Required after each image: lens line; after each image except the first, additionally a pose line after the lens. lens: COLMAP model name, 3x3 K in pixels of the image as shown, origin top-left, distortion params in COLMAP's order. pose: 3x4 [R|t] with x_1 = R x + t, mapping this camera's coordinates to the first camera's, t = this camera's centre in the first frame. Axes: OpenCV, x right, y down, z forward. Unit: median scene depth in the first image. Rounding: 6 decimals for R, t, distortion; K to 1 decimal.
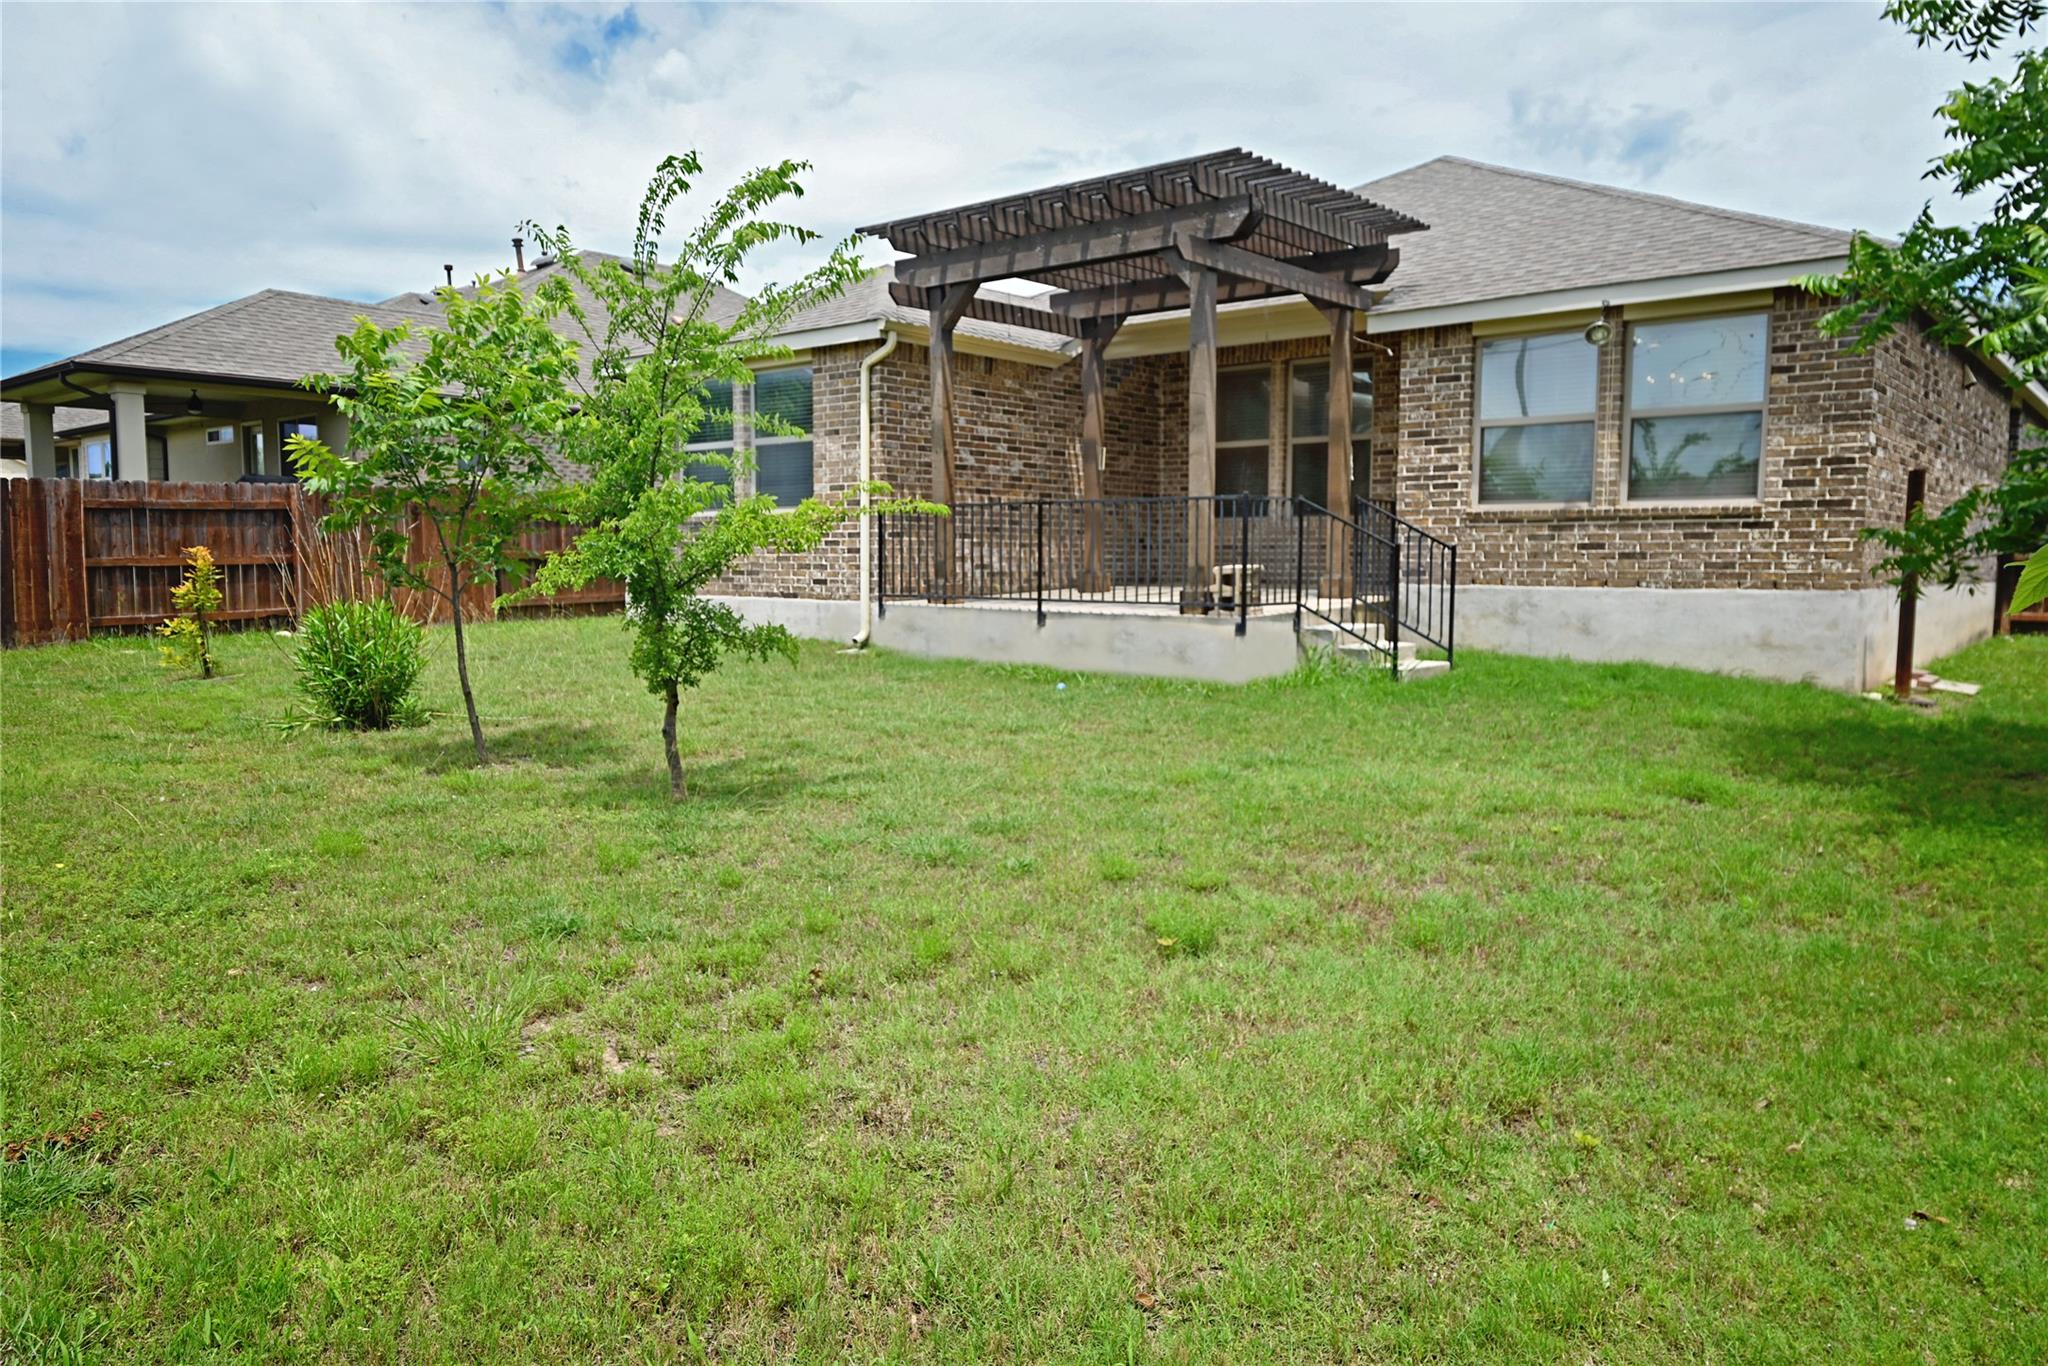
lens RADIAL K [[1391.8, 0, 1024.6], [0, 1391.8, 681.0], [0, 0, 1]] dist [0.003847, 0.000505]
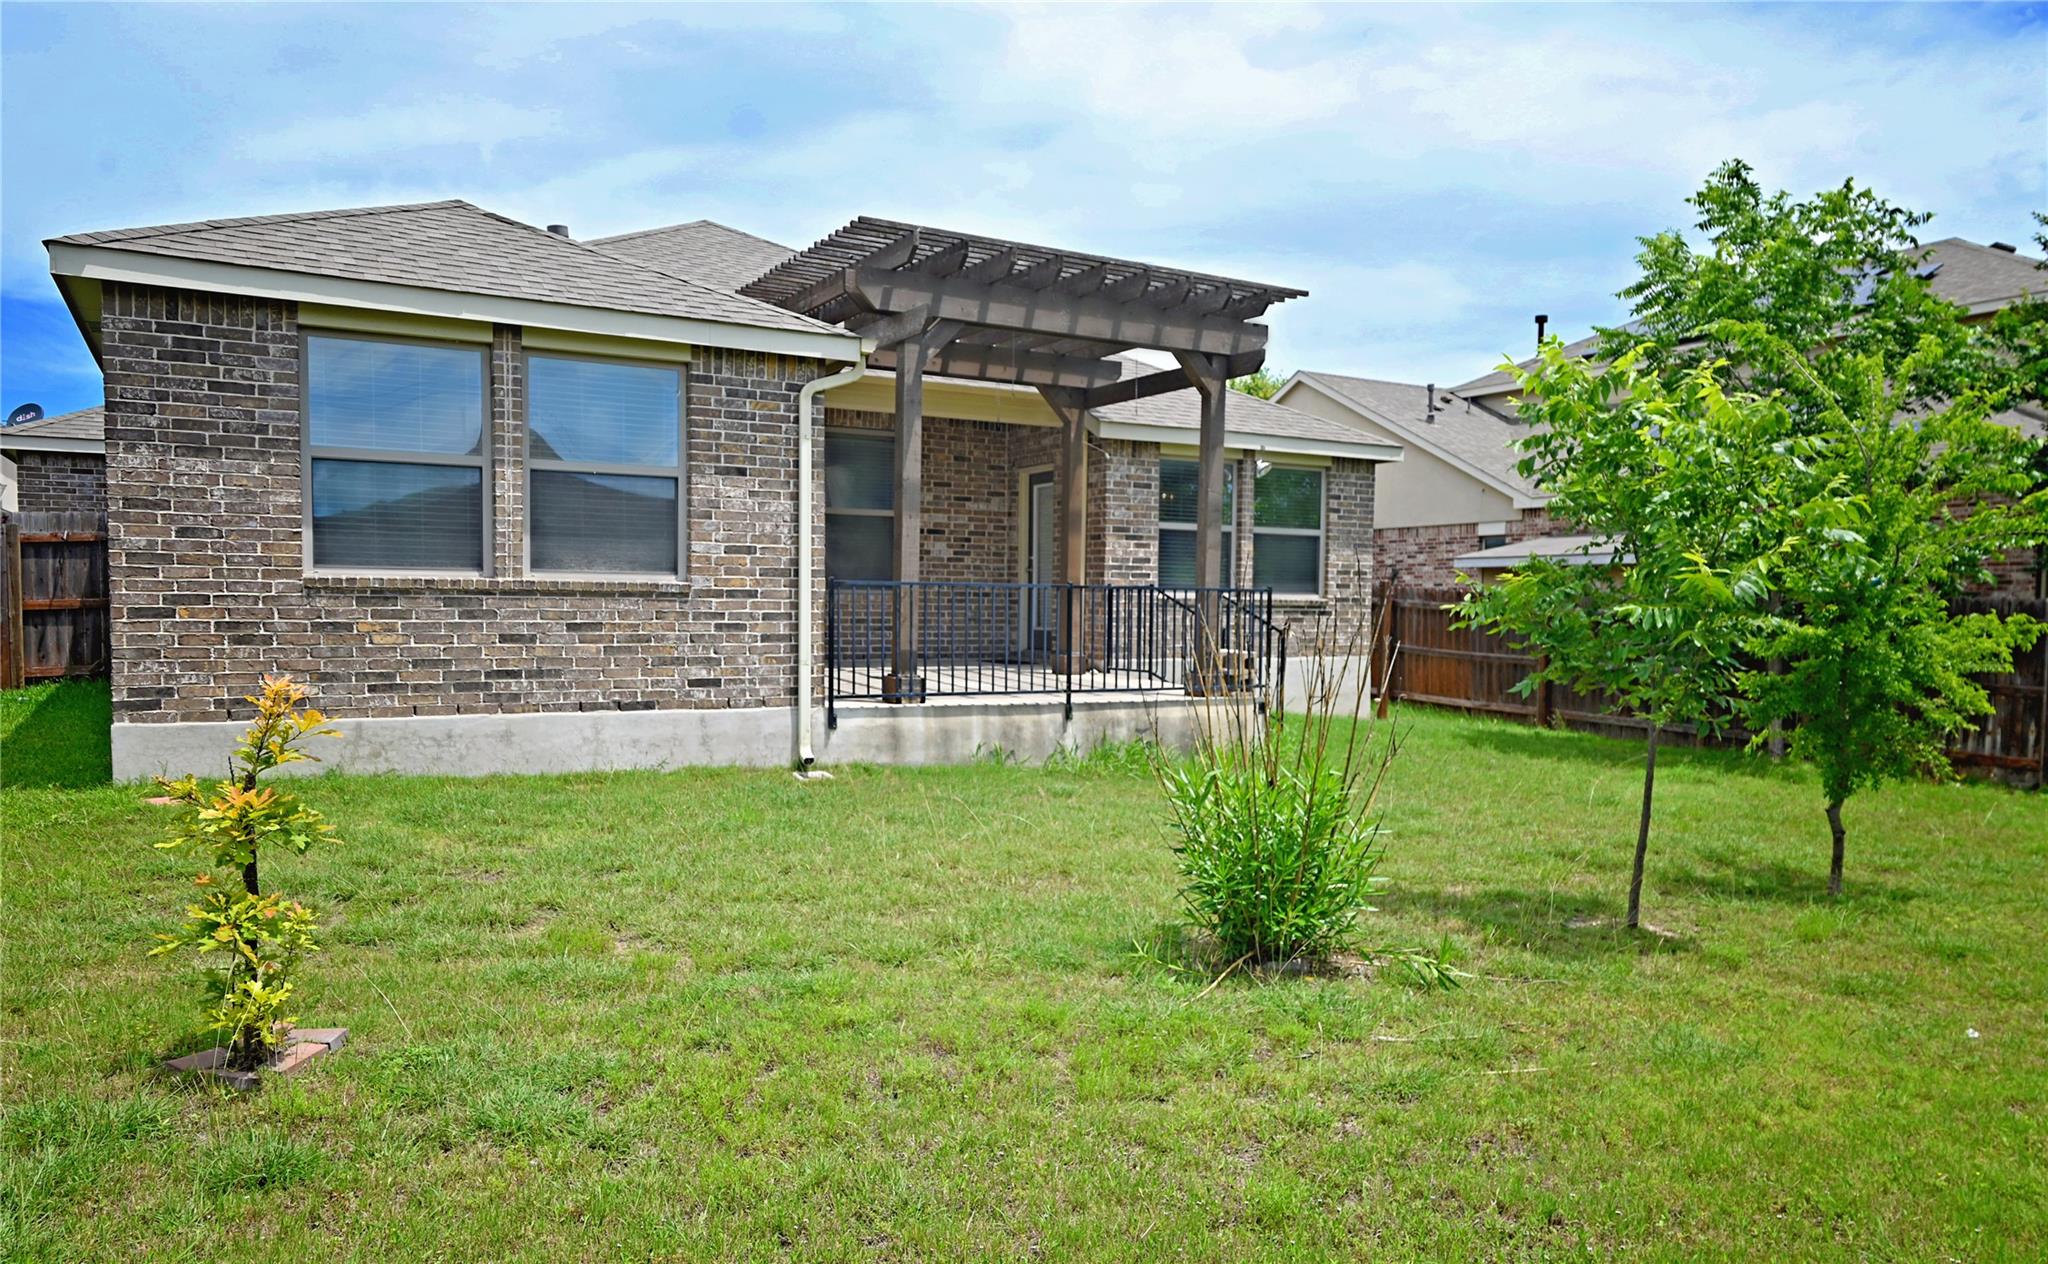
lens RADIAL K [[1396.6, 0, 1033.0], [0, 1396.6, 681.6], [0, 0, 1]] dist [-0.004627, -0.001264]
pose [[0.330255, -0.050308, 0.942550, -0.828950], [0.071992, 0.997012, 0.027990, -0.088351], [-0.941142, 0.058612, 0.332890, 0.683332]]
